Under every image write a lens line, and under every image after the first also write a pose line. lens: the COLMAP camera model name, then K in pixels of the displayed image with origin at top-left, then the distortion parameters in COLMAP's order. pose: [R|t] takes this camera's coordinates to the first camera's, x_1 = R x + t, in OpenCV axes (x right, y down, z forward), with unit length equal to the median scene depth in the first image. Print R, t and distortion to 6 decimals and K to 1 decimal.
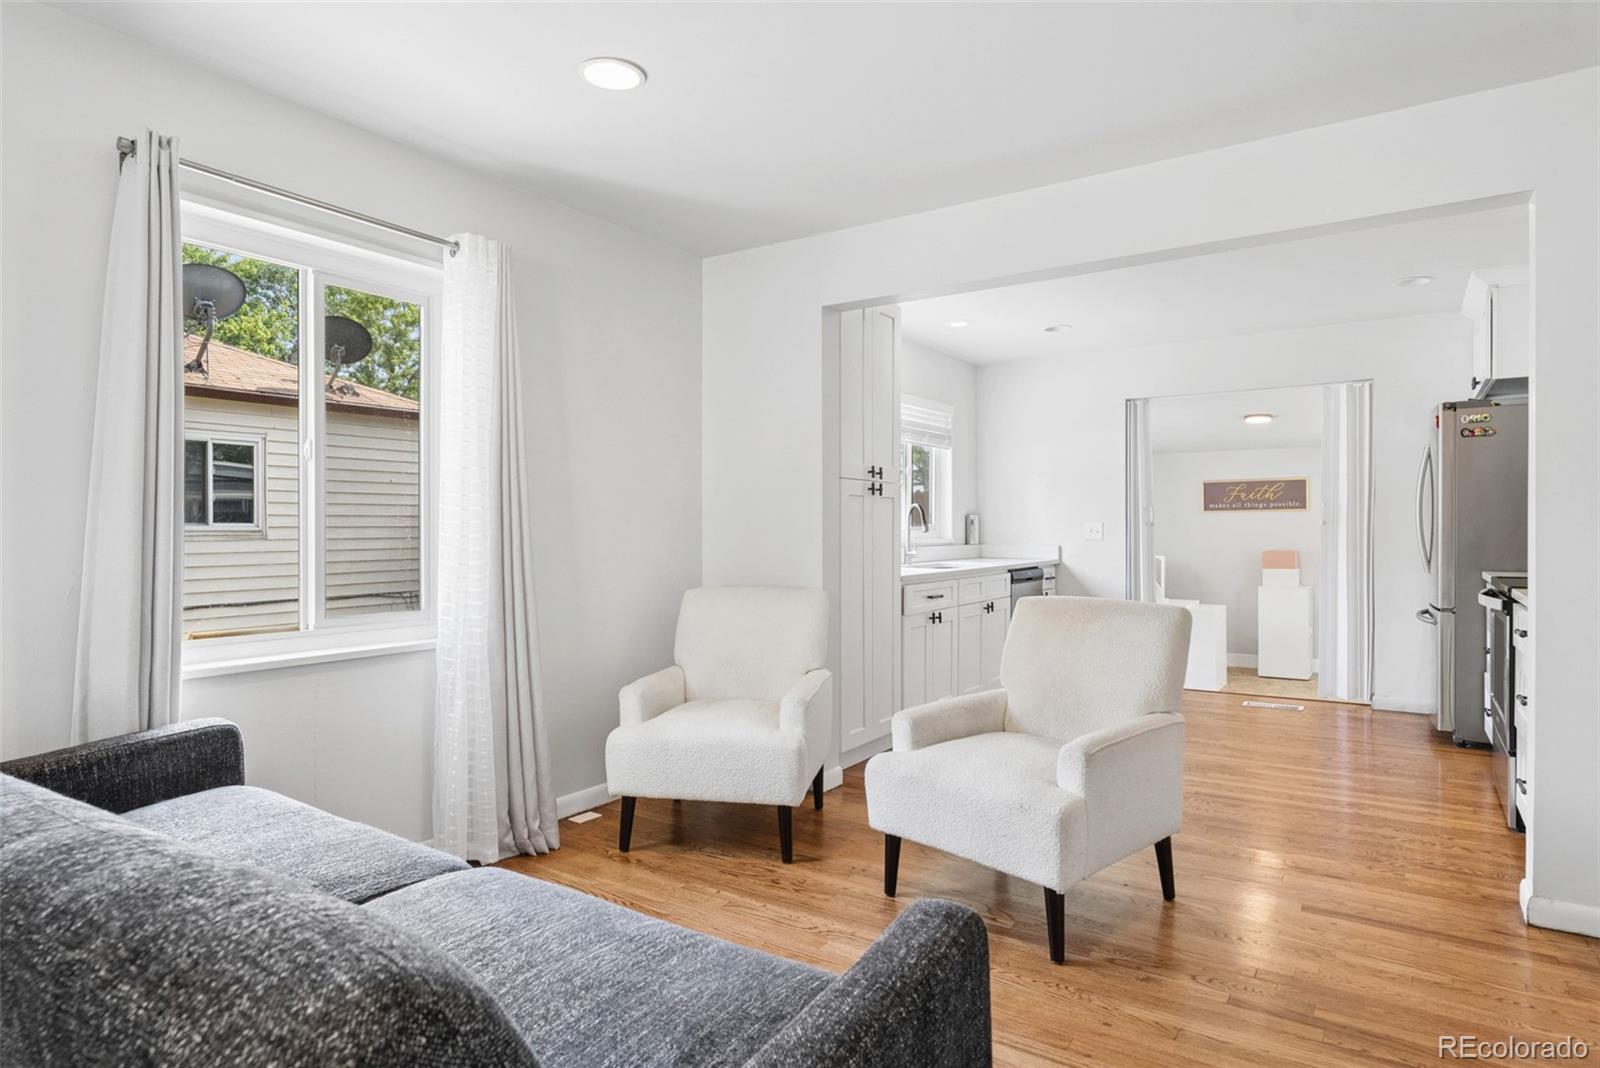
lens RADIAL K [[911.9, 0, 792.2], [0, 911.9, 529.8], [0, 0, 1]] dist [0.006084, 0.000226]
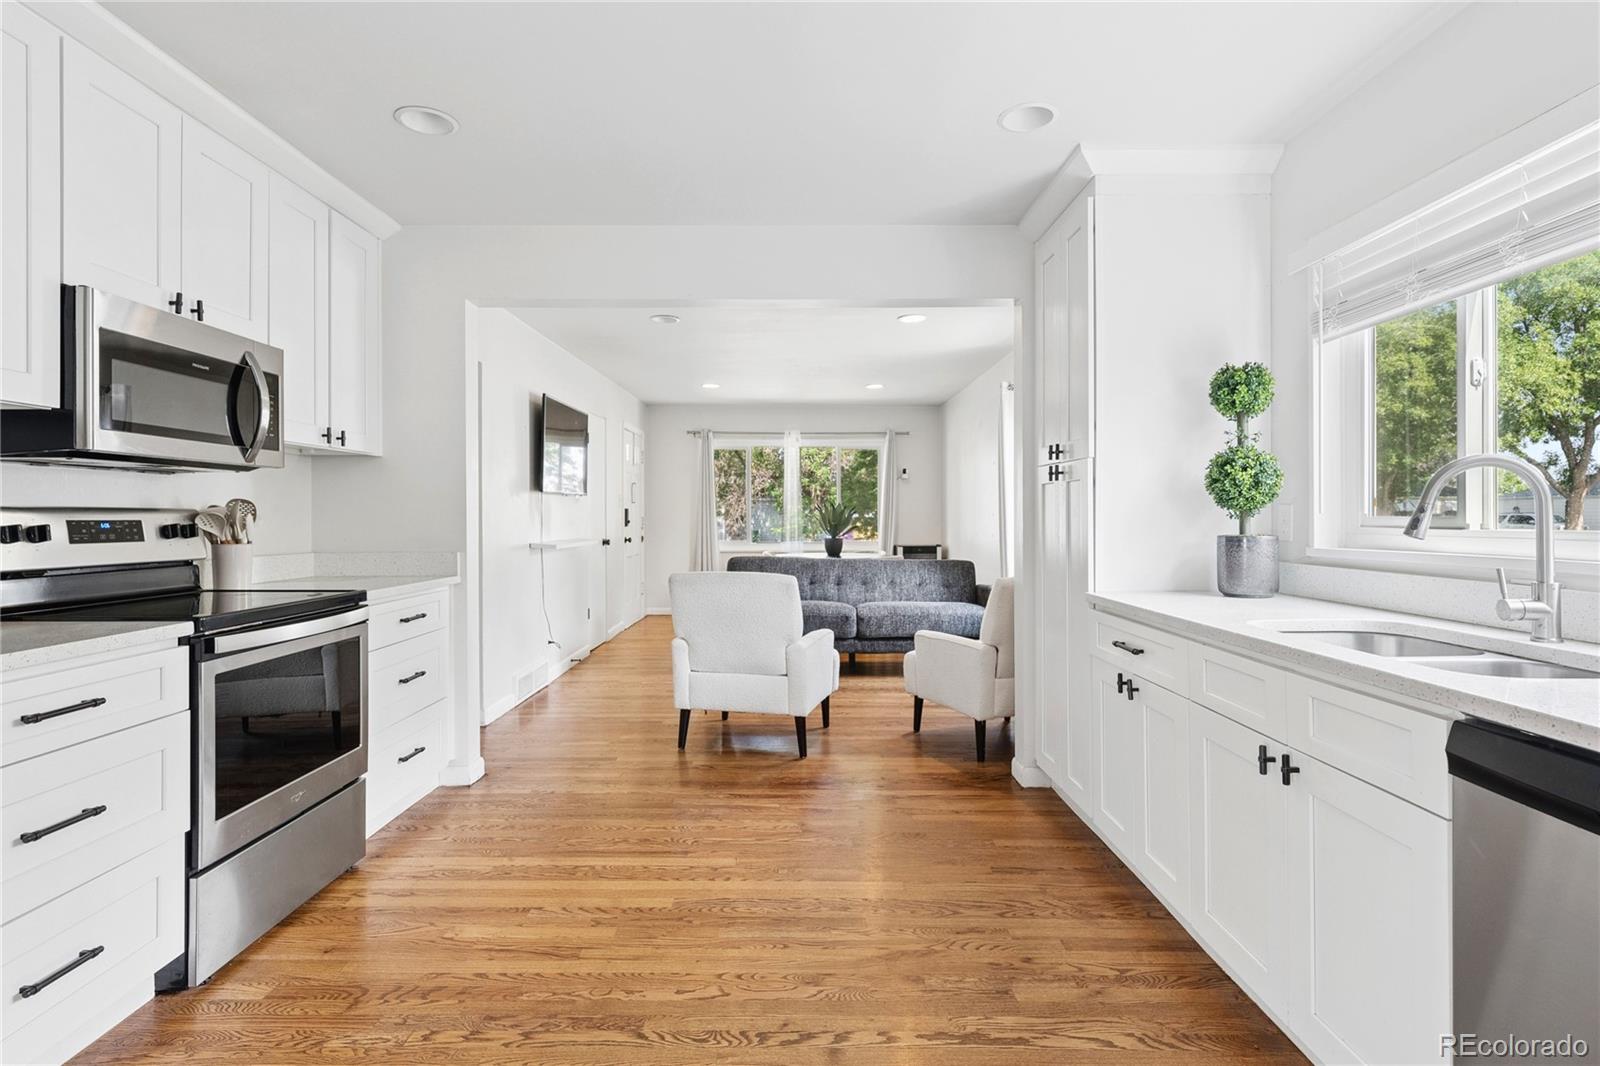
lens RADIAL K [[813.6, 0, 799.8], [0, 813.6, 518.8], [0, 0, 1]] dist [-0.000026, 0.000092]
pose [[-0.838393, 0.003606, -0.545054, 0.441882], [0.001274, 0.999988, 0.004657, -0.005842], [0.545065, 0.003210, -0.838388, 0.969929]]
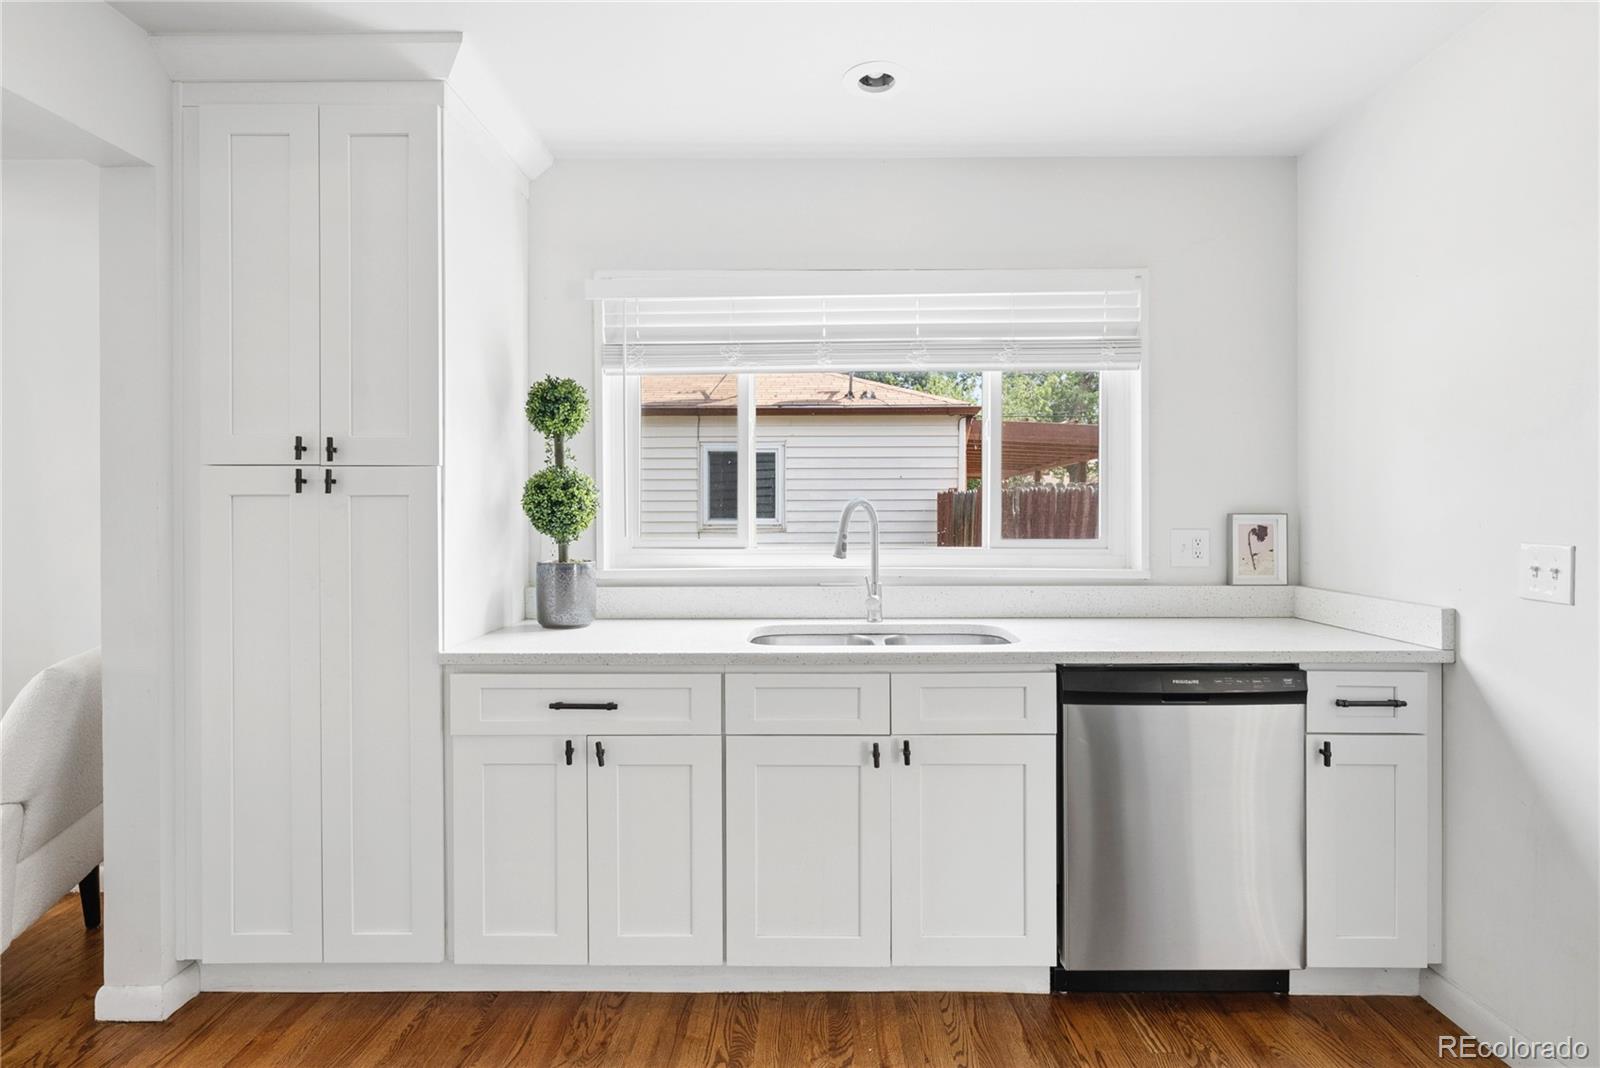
lens RADIAL K [[813.6, 0, 845.3], [0, 813.6, 511.3], [0, 0, 1]] dist [-0.000026, 0.000092]
pose [[0.545735, -0.002053, -0.837955, 0.426072], [-0.000428, 0.999996, -0.002728, -0.017434], [0.837957, 0.001848, 0.545732, 0.663702]]
